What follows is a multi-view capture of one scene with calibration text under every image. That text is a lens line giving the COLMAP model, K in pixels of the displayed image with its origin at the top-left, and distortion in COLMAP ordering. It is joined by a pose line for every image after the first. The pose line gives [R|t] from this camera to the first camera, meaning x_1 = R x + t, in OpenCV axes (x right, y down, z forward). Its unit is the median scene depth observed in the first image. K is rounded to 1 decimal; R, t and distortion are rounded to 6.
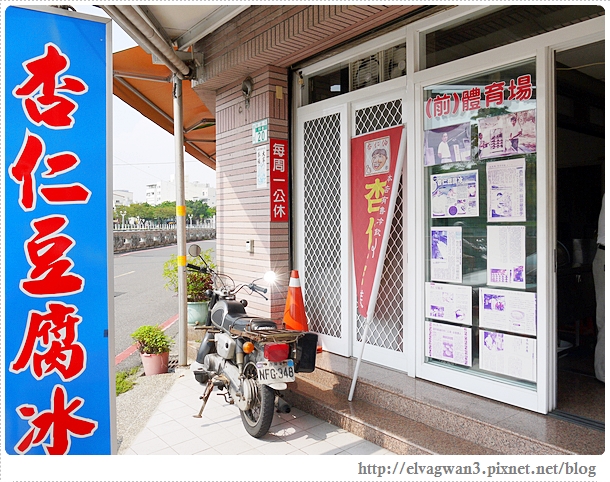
lens RADIAL K [[494.0, 0, 292.4], [0, 494.0, 231.9], [0, 0, 1]] dist [-0.042338, 0.001521]
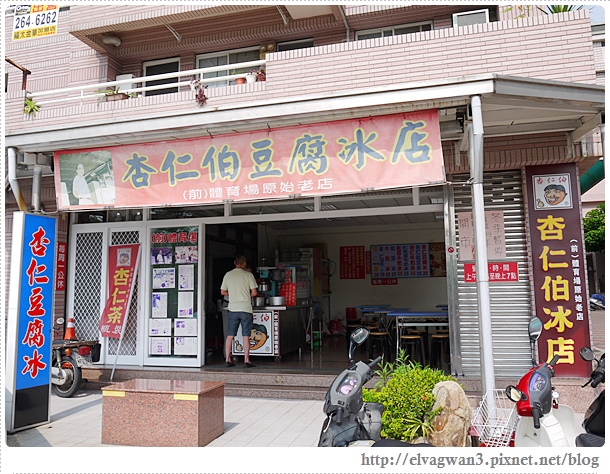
lens RADIAL K [[515.6, 0, 305.0], [0, 515.6, 237.0], [0, 0, 1]] dist [-0.003088, 0.000433]
pose [[0.794358, 0.063547, 0.604117, -0.626578], [0.013012, 0.992505, -0.121511, 0.034071], [-0.607311, 0.104384, 0.787577, -1.336184]]
